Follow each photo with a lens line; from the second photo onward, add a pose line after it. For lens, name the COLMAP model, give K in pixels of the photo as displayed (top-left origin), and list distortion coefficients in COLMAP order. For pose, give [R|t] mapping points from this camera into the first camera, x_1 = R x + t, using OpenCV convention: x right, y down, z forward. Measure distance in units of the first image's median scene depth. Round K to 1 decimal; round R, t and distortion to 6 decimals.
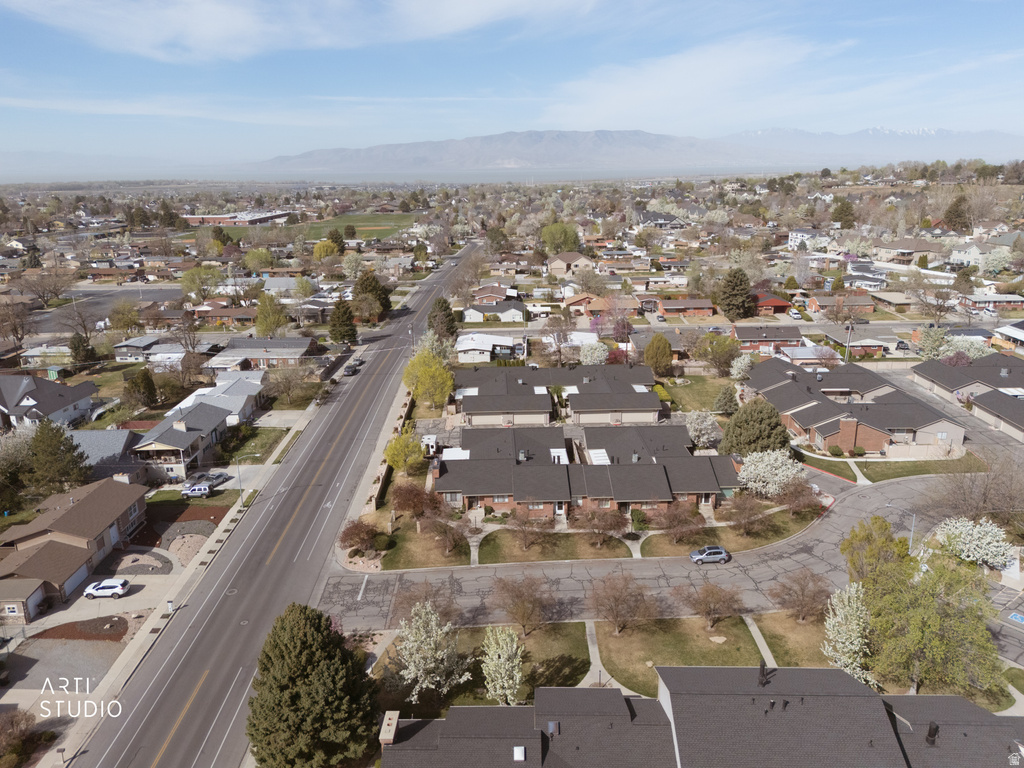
lens RADIAL K [[750.9, 0, 512.0], [0, 750.9, 384.0], [0, 0, 1]] dist [0.076097, -0.065922]
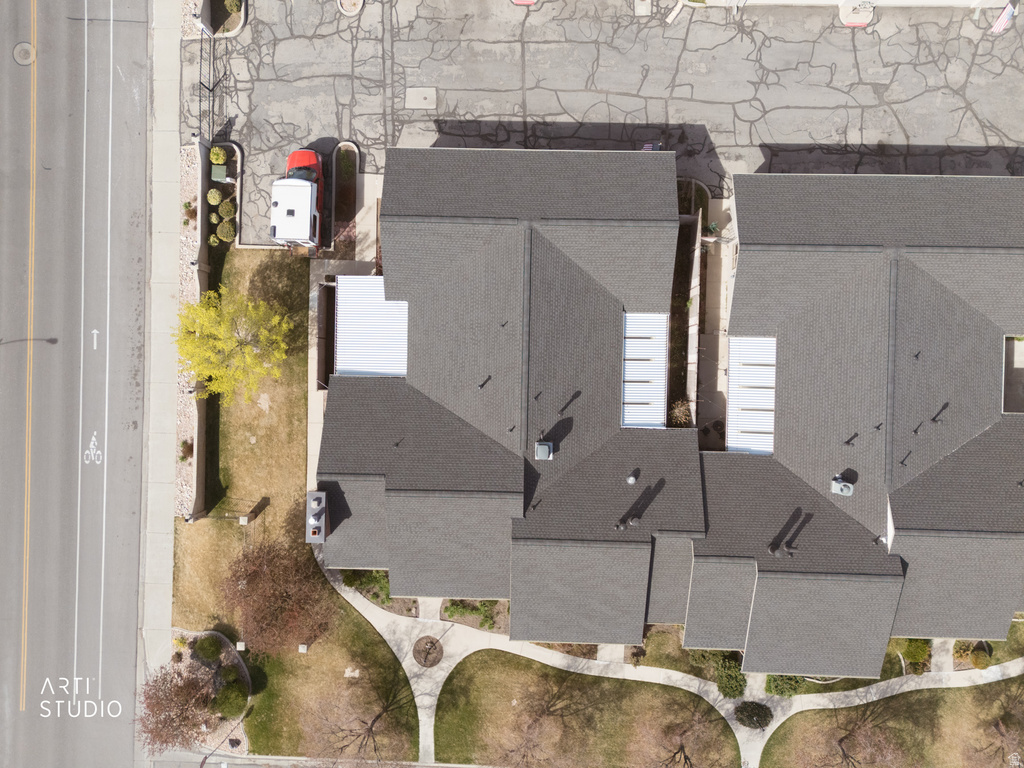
lens RADIAL K [[750.9, 0, 512.0], [0, 750.9, 384.0], [0, 0, 1]] dist [0.076097, -0.065922]
pose [[0.998758, 0.049360, -0.006792, -0.000820], [-0.006633, 0.266823, 0.963723, -0.253139], [0.049382, -0.962481, 0.266819, 0.852641]]
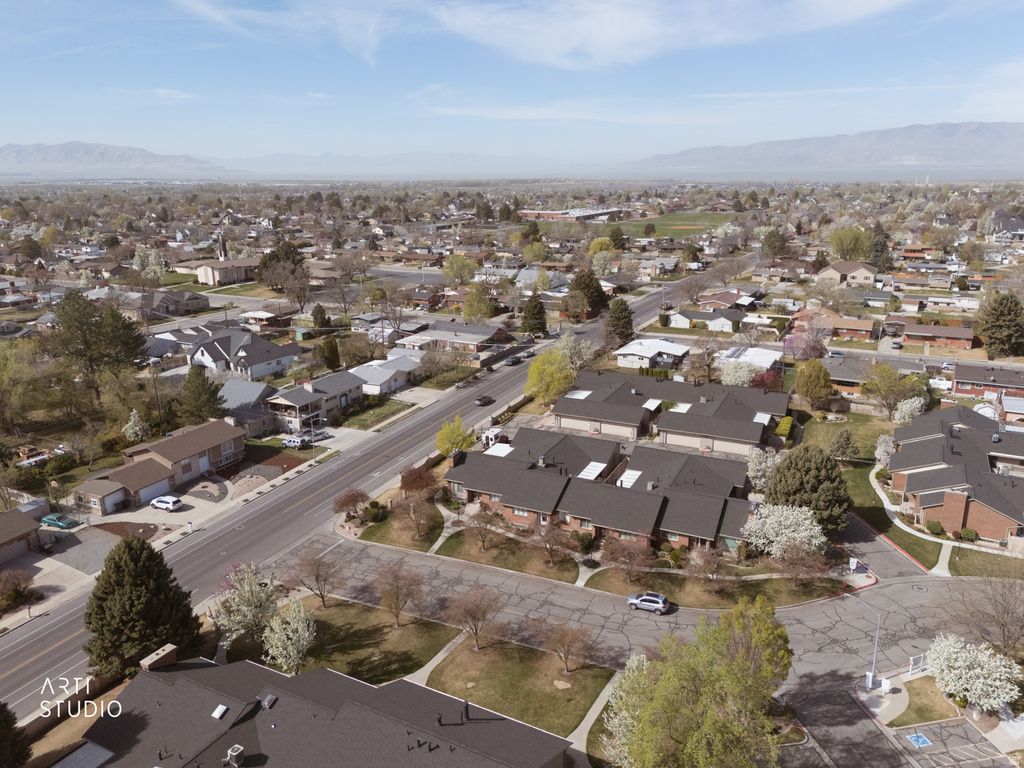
lens RADIAL K [[750.9, 0, 512.0], [0, 750.9, 384.0], [0, 0, 1]] dist [0.076097, -0.065922]
pose [[0.892008, 0.131540, -0.432458, 0.356721], [-0.130627, 0.990916, 0.031968, -0.028557], [0.432734, 0.027975, 0.901087, 0.086553]]
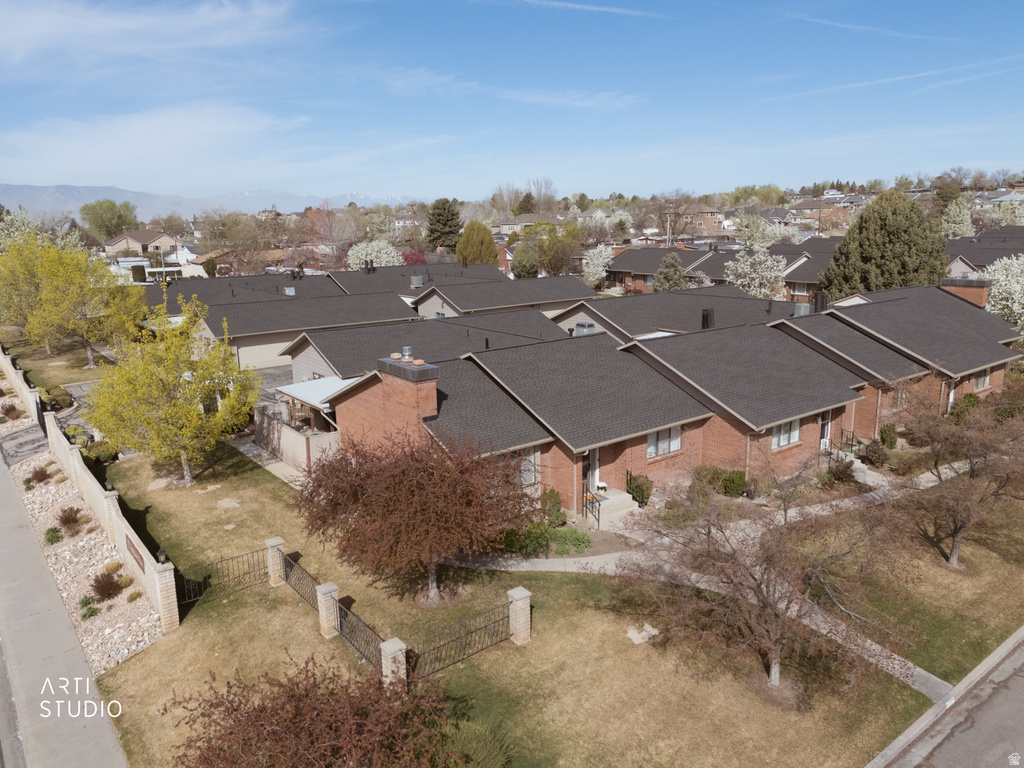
lens RADIAL K [[739.9, 0, 514.0], [0, 739.9, 417.6], [0, 0, 1]] dist [0.074724, -0.062071]
pose [[0.806745, -0.152263, 0.570946, -0.190551], [0.170521, 0.985113, 0.021769, 0.108870], [-0.565761, 0.079796, 0.820699, 0.684096]]
